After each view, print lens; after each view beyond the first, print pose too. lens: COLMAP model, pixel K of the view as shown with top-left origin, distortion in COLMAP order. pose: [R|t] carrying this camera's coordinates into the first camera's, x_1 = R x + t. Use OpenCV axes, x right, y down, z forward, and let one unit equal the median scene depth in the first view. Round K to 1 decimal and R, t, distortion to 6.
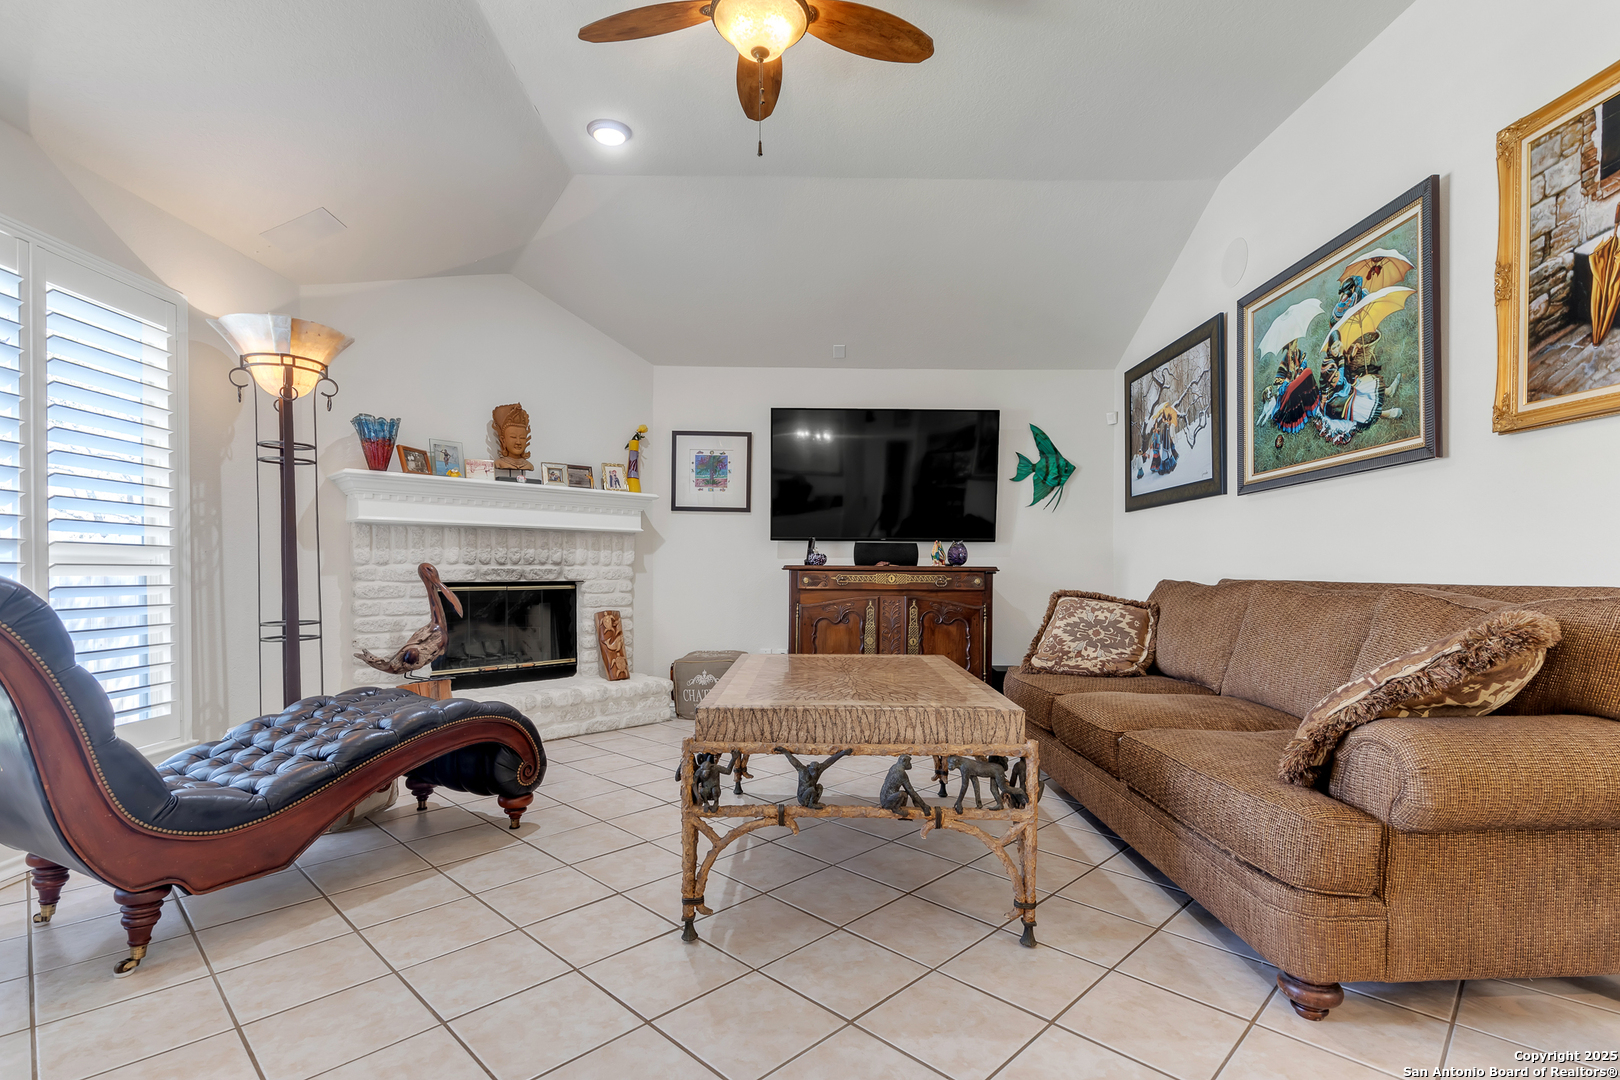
lens RADIAL K [[751.3, 0, 811.8], [0, 751.3, 587.1], [0, 0, 1]] dist [0.000311, -0.001800]
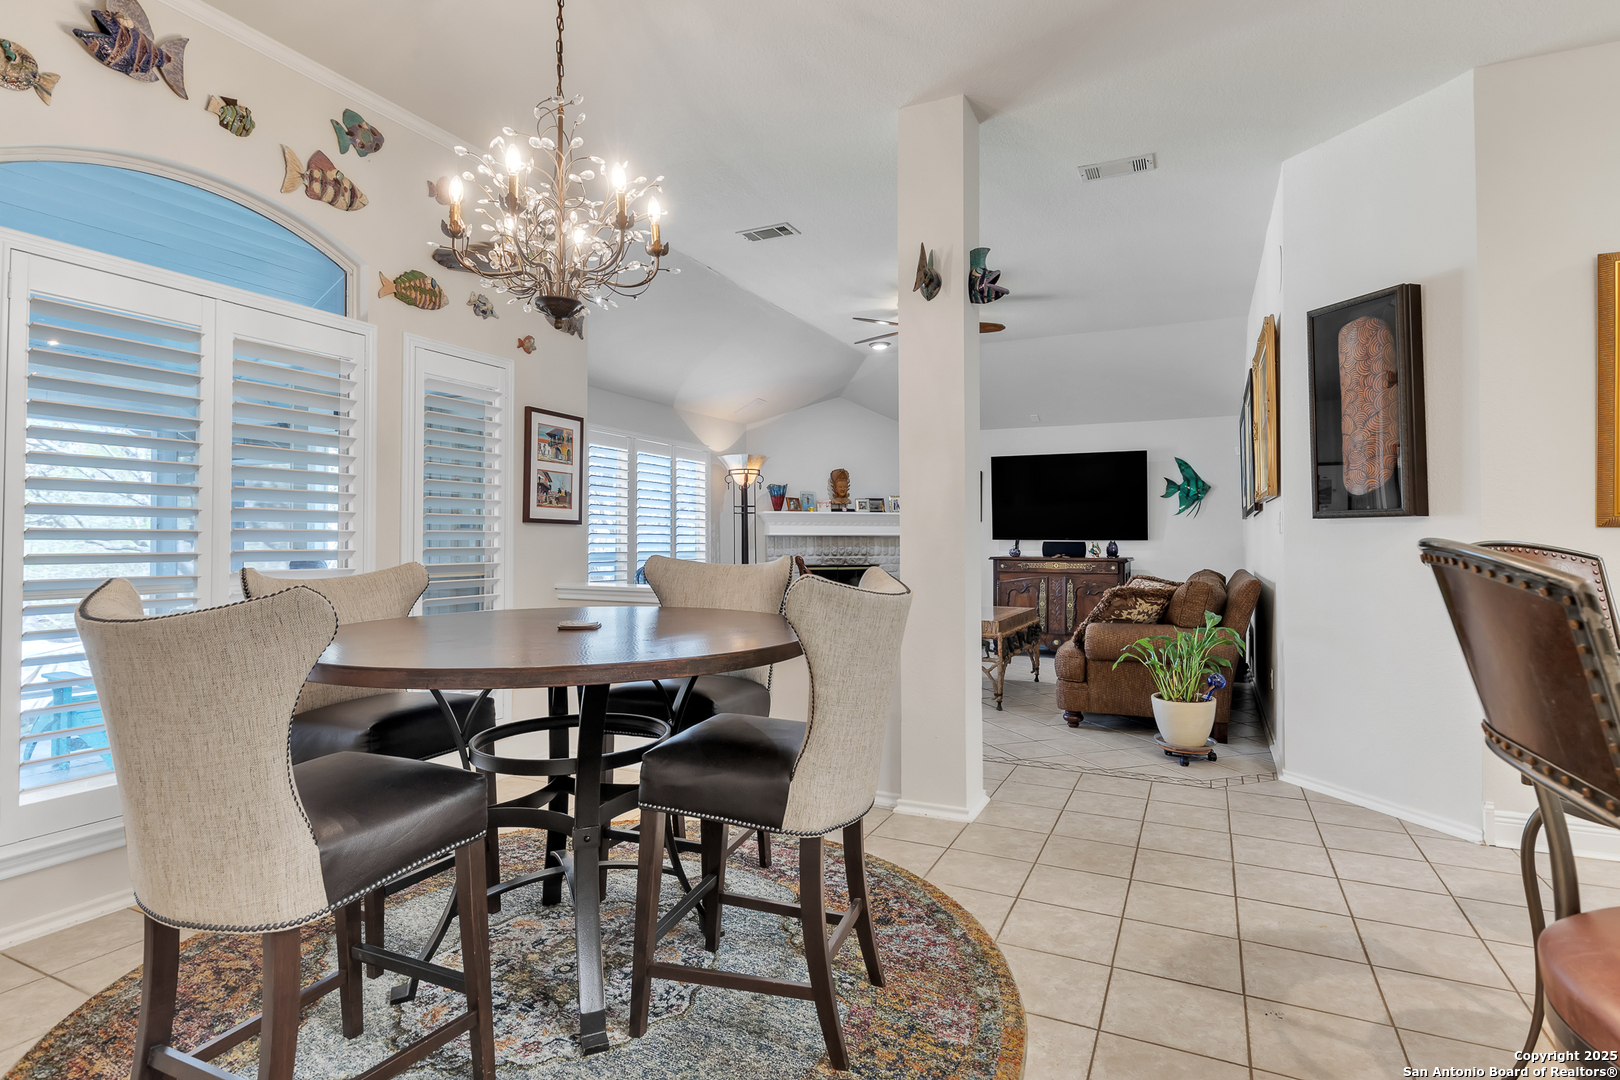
lens RADIAL K [[799.5, 0, 812.0], [0, 799.5, 519.0], [0, 0, 1]] dist [-0.000838, -0.014511]
pose [[0.895157, -0.015356, -0.445487, 0.419027], [-0.009378, 0.998536, -0.053263, -0.015141], [0.445653, 0.051857, 0.893702, -0.795133]]
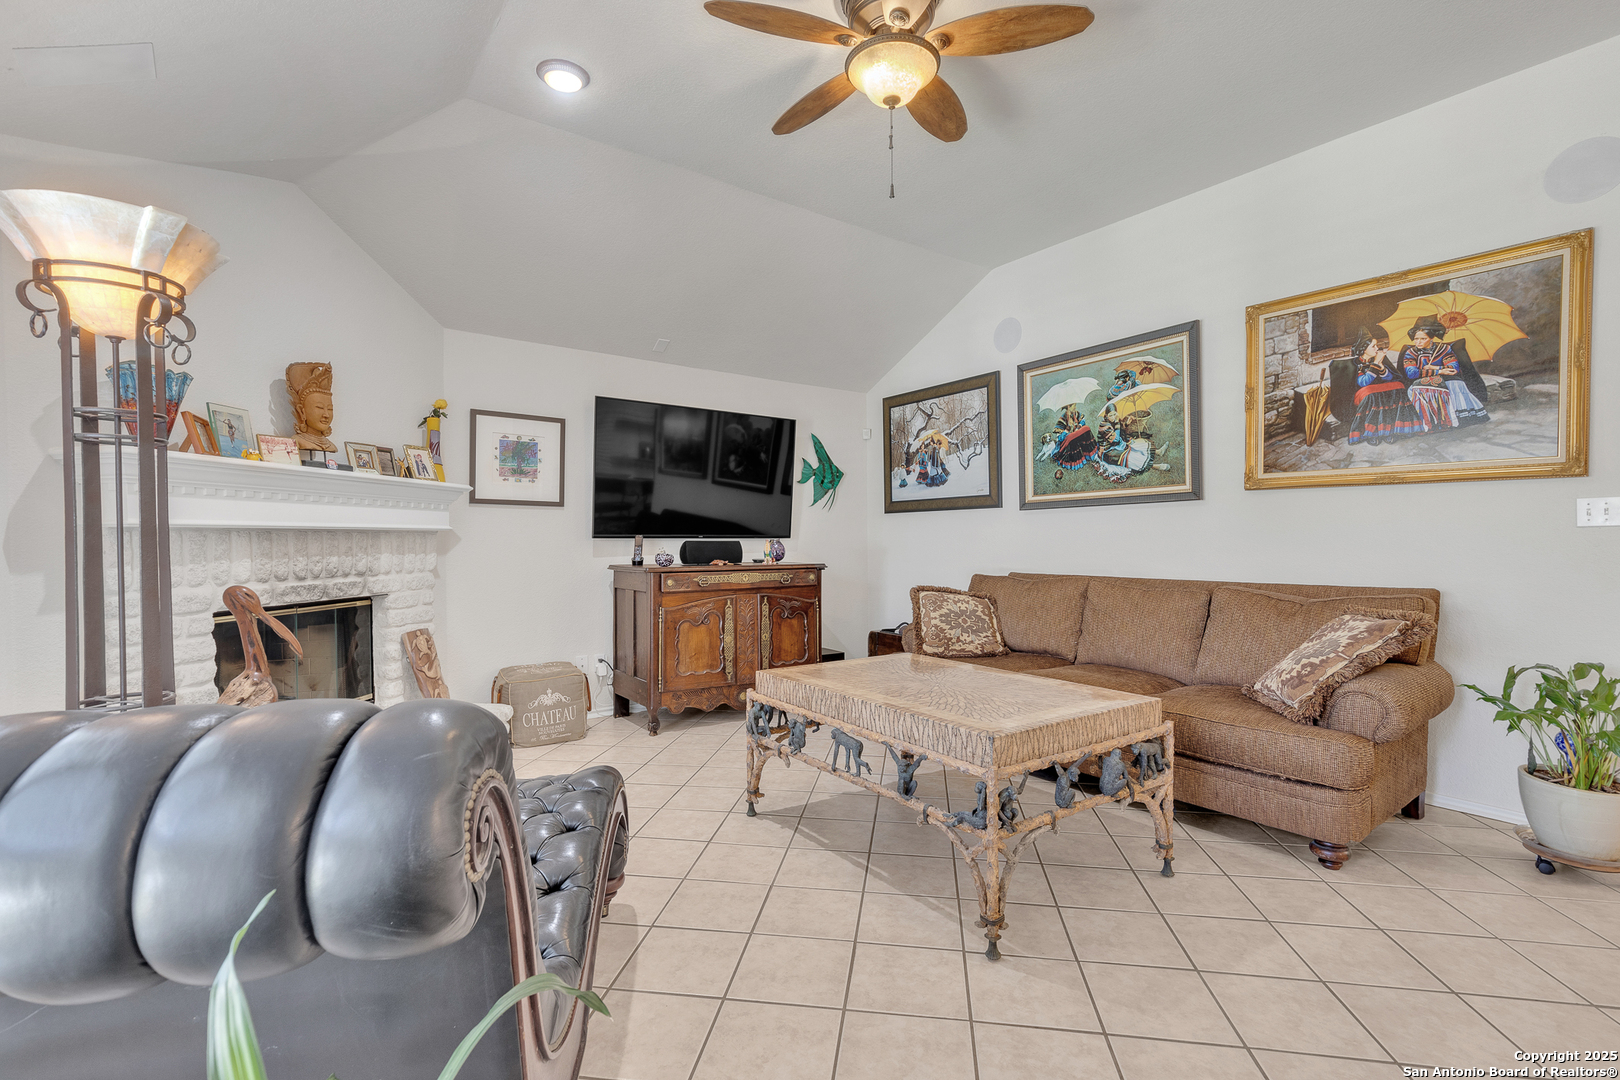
lens RADIAL K [[731.0, 0, 806.9], [0, 731.0, 548.9], [0, 0, 1]] dist [0.025526, -0.015365]
pose [[0.815079, -0.014365, 0.579172, -0.428452], [0.020680, 0.999777, -0.004307, -0.047013], [-0.578981, 0.015488, 0.815194, 0.131250]]
